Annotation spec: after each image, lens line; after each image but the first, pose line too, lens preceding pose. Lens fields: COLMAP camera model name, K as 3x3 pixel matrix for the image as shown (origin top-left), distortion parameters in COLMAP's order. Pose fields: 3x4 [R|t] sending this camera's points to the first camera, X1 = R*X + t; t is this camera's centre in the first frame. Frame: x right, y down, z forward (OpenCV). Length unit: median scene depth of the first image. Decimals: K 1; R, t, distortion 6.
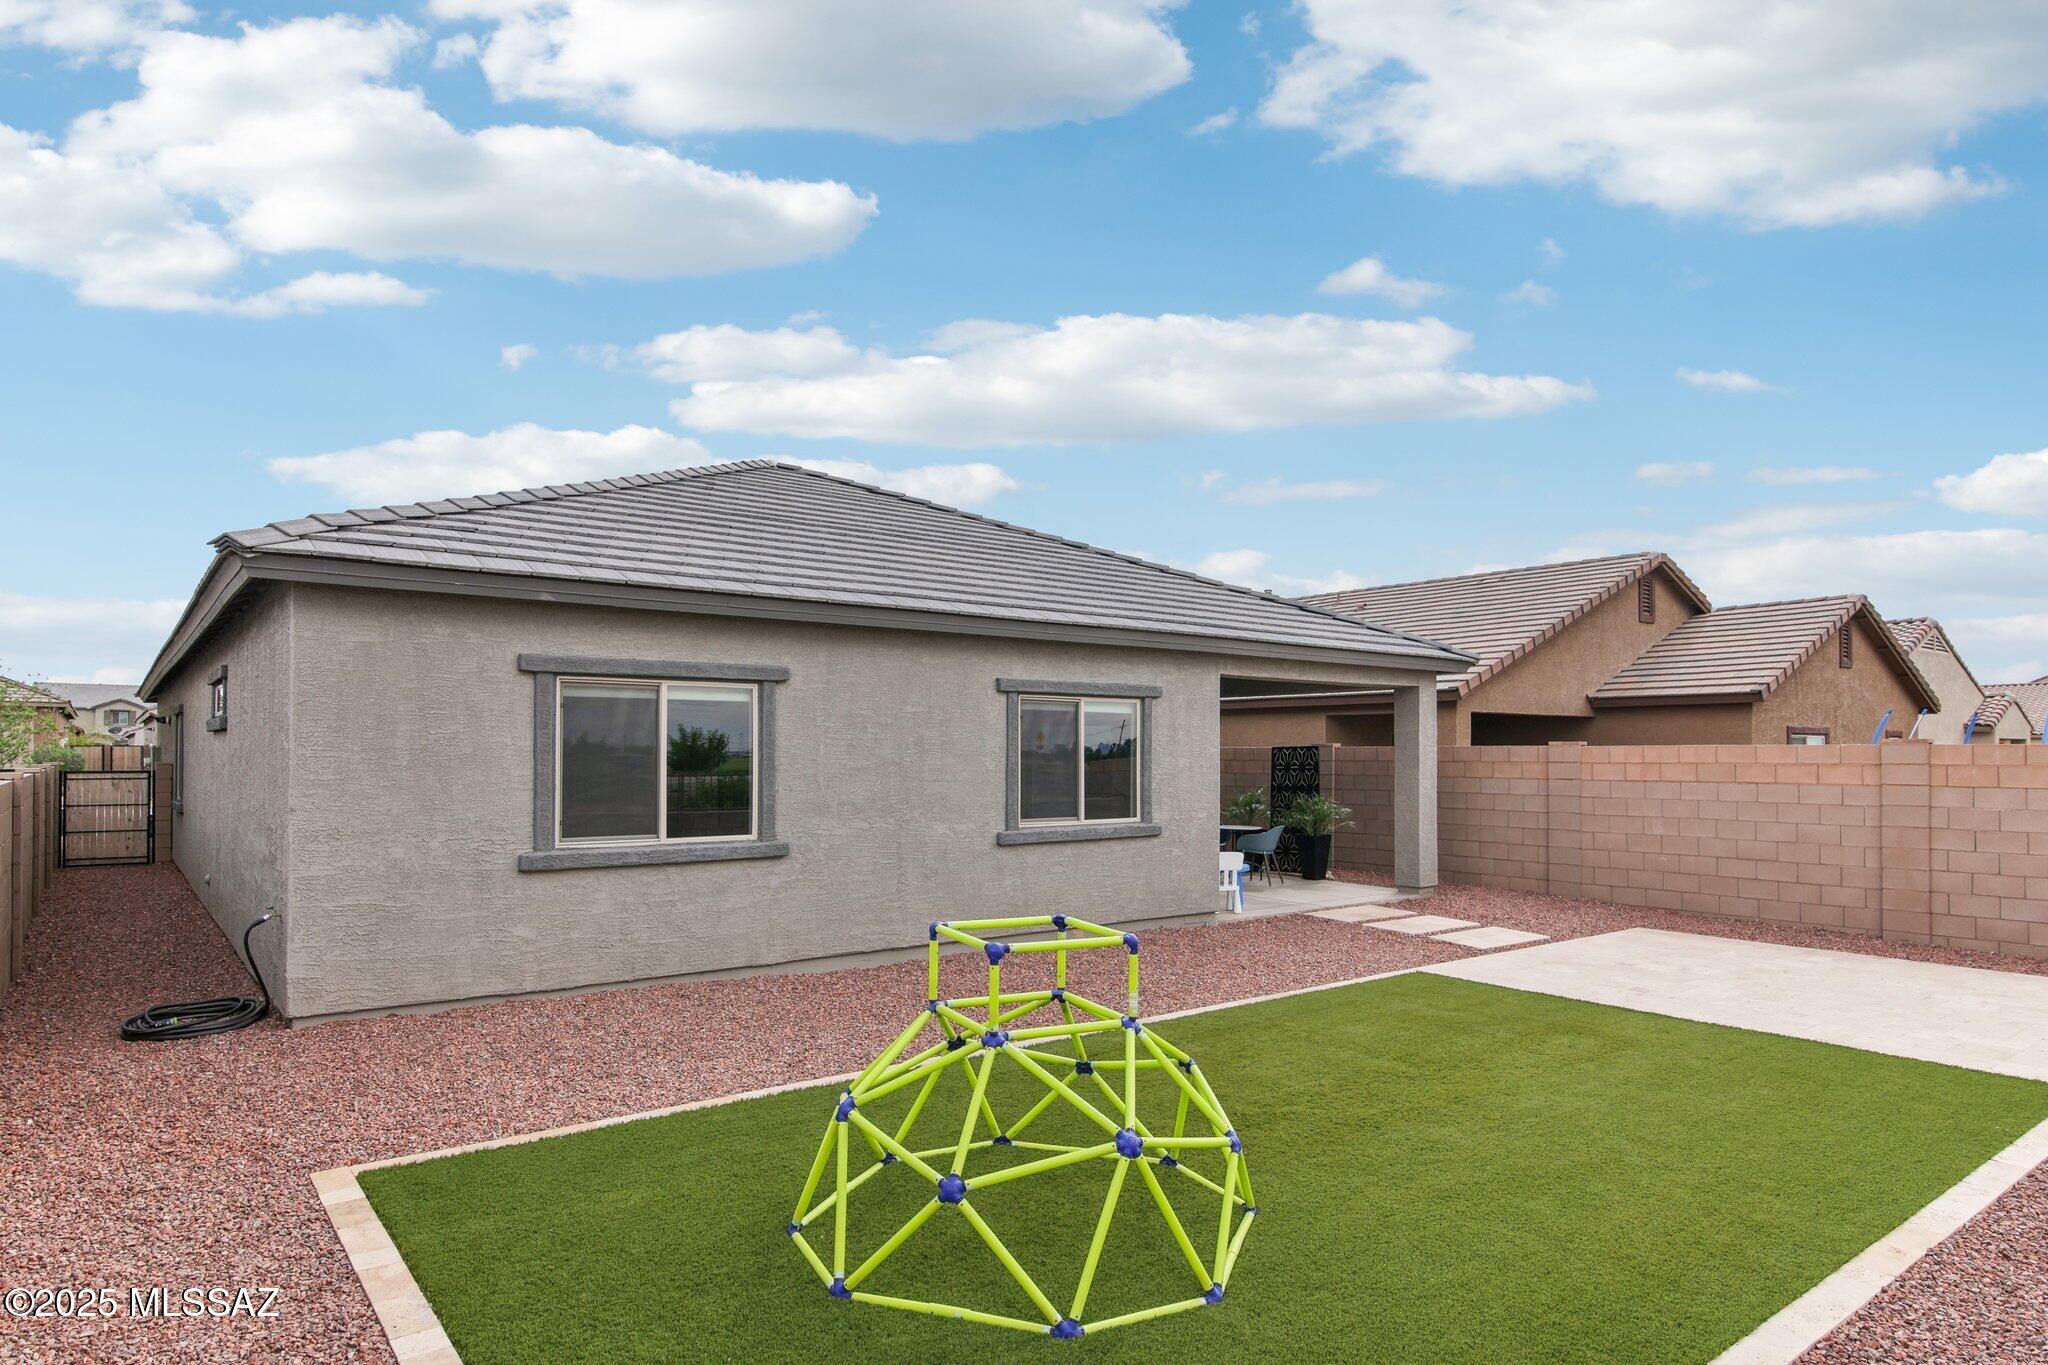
lens RADIAL K [[1146.6, 0, 1024.0], [0, 1146.6, 682.5], [0, 0, 1]] dist [0.000481, 0.001200]
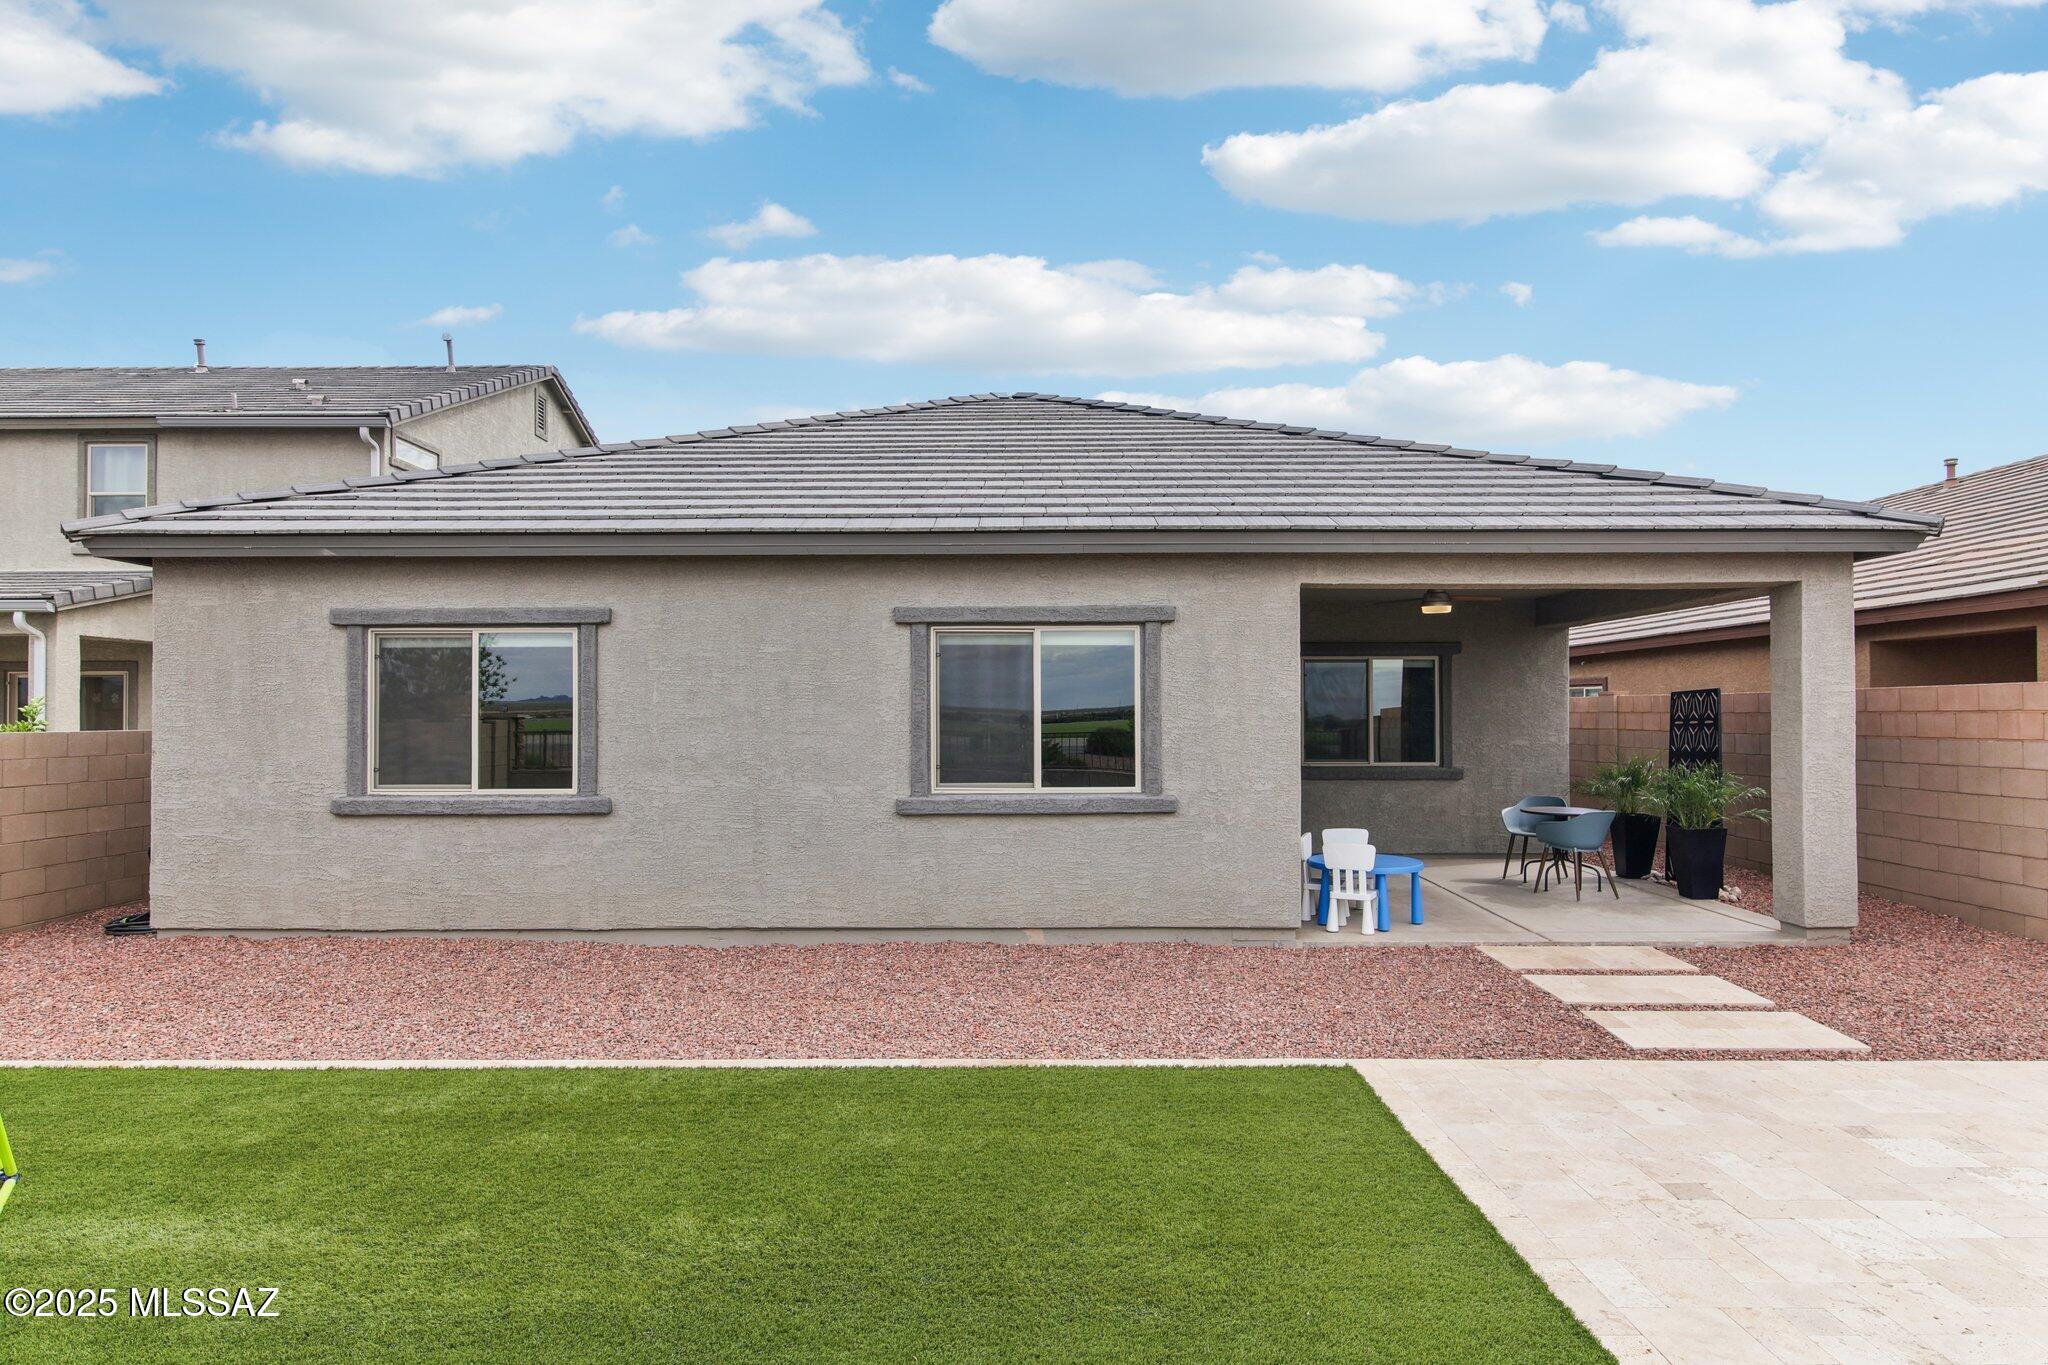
lens RADIAL K [[1146.6, 0, 1024.0], [0, 1146.6, 682.5], [0, 0, 1]] dist [0.000481, 0.001200]
pose [[0.794195, -0.013364, -0.607516, 0.578363], [0.042013, 0.998573, 0.032957, 0.028446], [0.606209, -0.051698, 0.793623, 0.450666]]
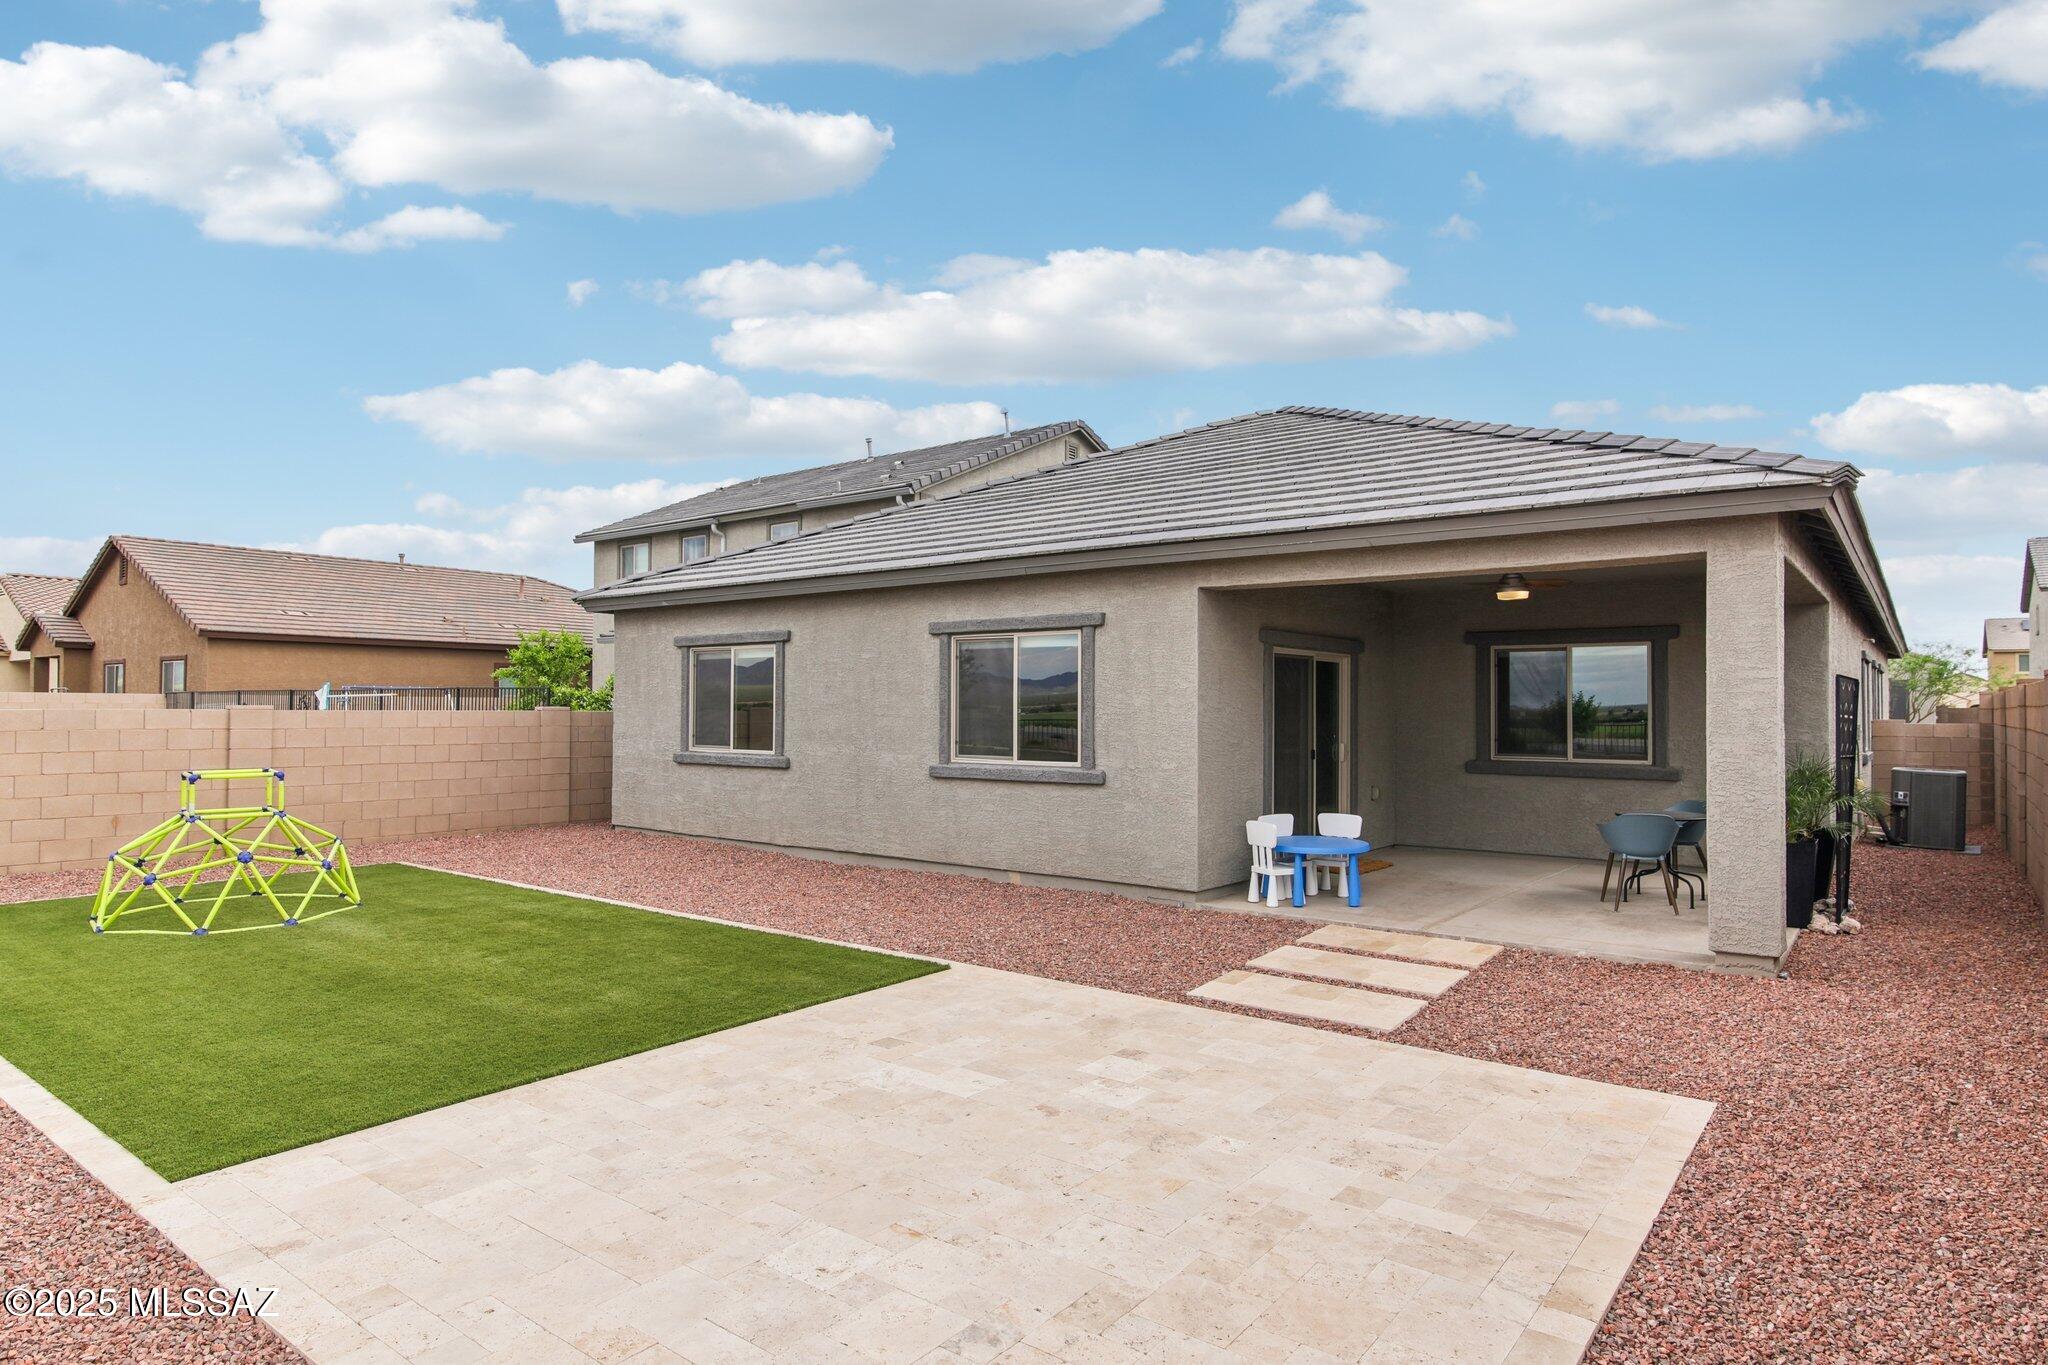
lens RADIAL K [[1146.6, 0, 1024.0], [0, 1146.6, 682.5], [0, 0, 1]] dist [0.000481, 0.001200]
pose [[0.258252, -0.015437, -0.965954, 1.125510], [0.063822, 0.997961, 0.001114, 0.061721], [0.963967, -0.061937, 0.258710, 0.869427]]
